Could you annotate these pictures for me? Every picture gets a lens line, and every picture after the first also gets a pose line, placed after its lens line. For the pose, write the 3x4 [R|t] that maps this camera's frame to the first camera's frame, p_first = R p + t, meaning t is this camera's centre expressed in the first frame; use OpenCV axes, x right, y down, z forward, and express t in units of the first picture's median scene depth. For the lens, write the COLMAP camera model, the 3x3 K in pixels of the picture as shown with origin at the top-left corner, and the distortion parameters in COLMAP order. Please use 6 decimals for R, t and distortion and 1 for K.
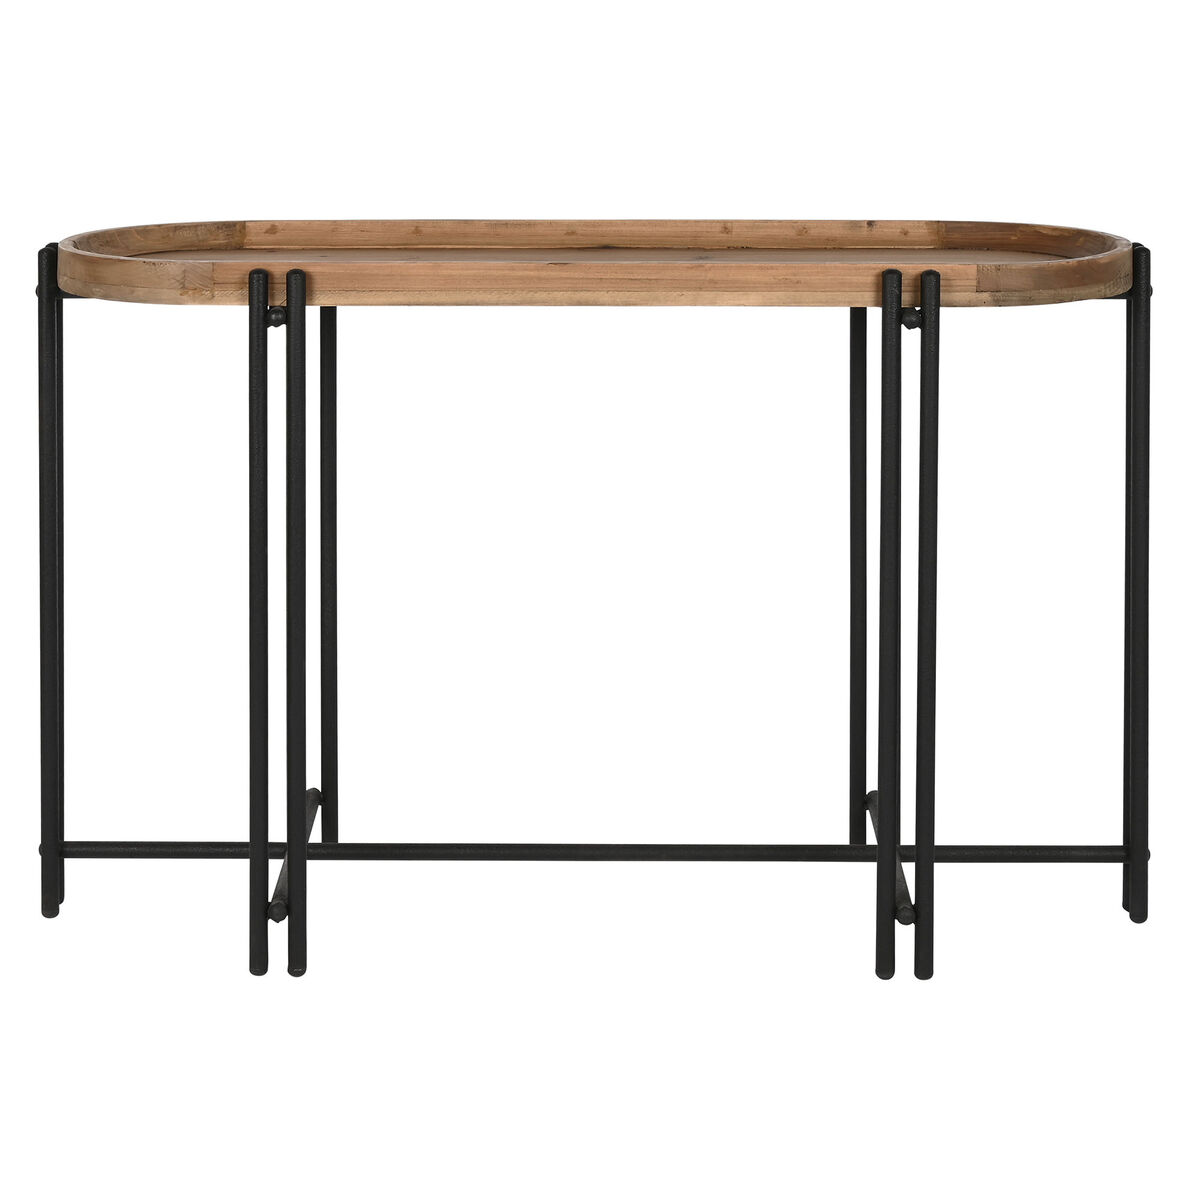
lens RADIAL K [[3055.9, 0, 600.0], [0, 3055.9, 600.0], [0, 0, 1]] dist [0.013186, 0.128985]
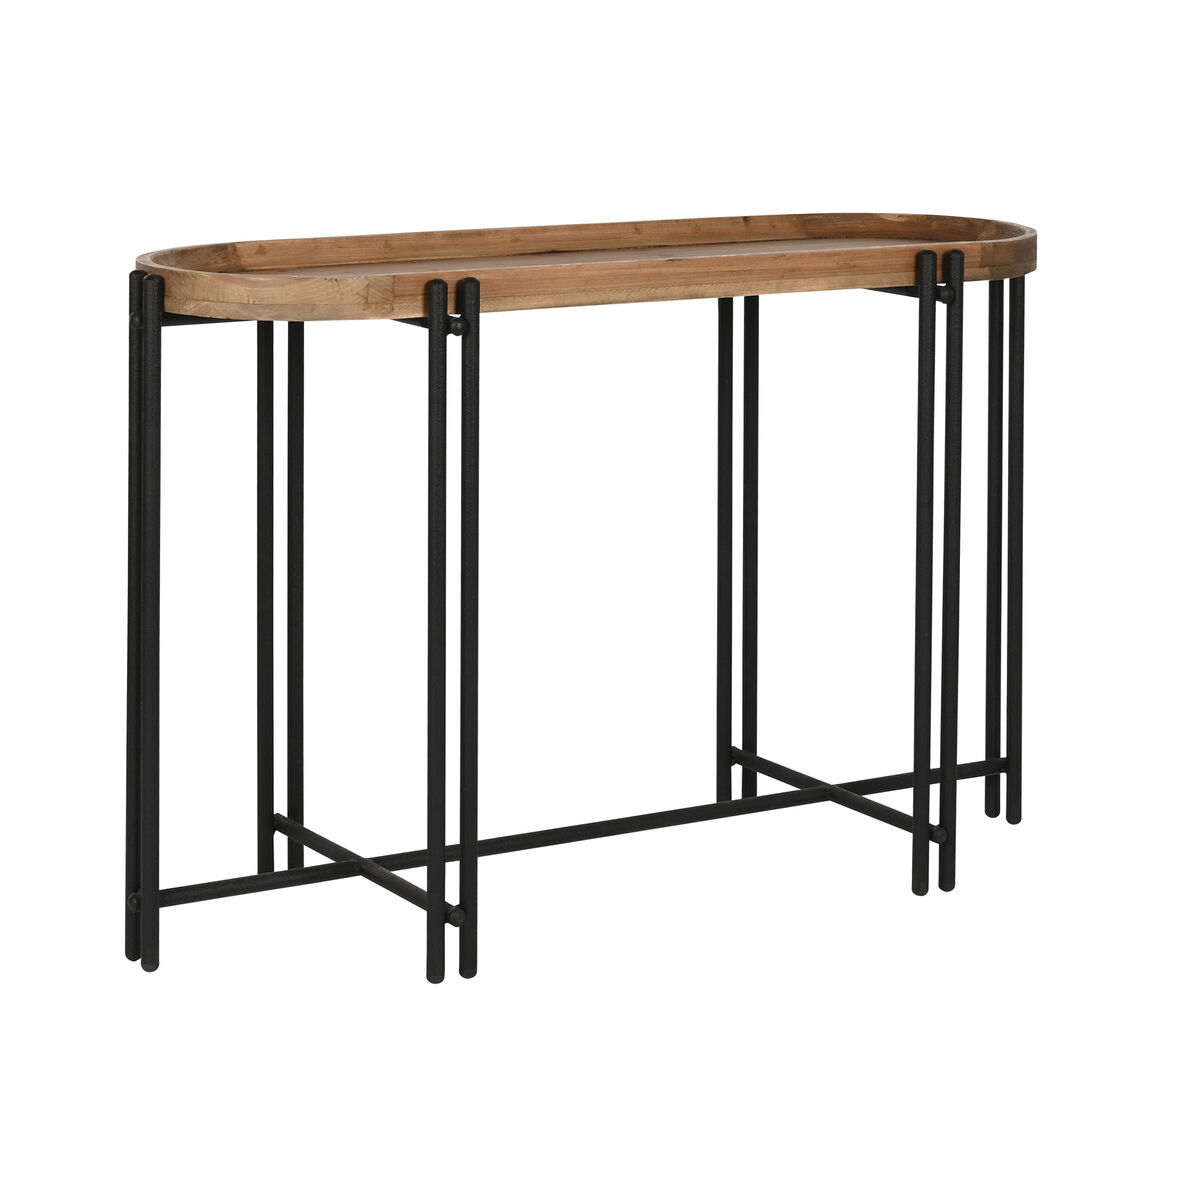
lens RADIAL K [[3370.4, 0, 600.0], [0, 3370.4, 600.0], [0, 0, 1]] dist [0.034450, 0.208317]
pose [[0.846046, -0.101611, 0.523336, -0.640695], [0.115810, 0.993255, 0.005628, -0.001942], [-0.520378, 0.055846, 0.852108, 0.017506]]
